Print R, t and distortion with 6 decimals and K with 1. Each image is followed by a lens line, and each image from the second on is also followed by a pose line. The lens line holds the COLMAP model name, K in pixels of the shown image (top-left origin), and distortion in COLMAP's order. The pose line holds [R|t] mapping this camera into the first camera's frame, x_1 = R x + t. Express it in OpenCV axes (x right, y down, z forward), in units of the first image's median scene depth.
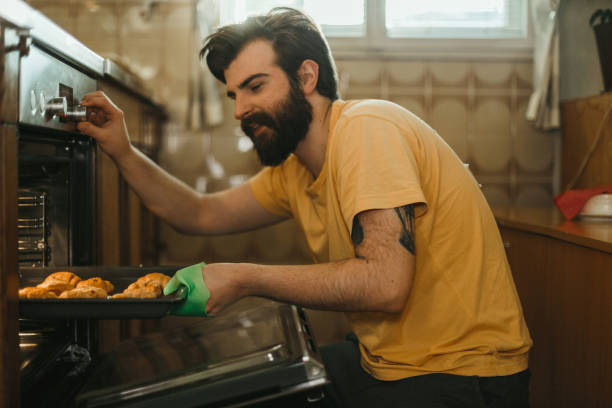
lens RADIAL K [[1048.6, 0, 306.0], [0, 1048.6, 204.0], [0, 0, 1]] dist [0.021588, -0.419378]
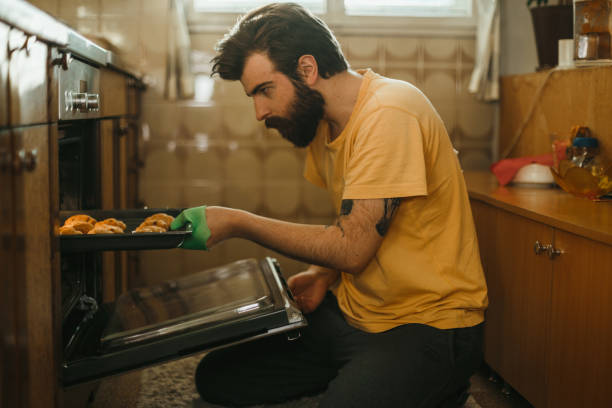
lens RADIAL K [[1048.6, 0, 306.0], [0, 1048.6, 204.0], [0, 0, 1]] dist [0.021588, -0.419378]
pose [[0.998897, 0.001535, 0.046937, -0.016327], [-0.003935, 0.998686, 0.051095, -0.018367], [-0.046797, -0.051224, 0.997590, -0.116042]]
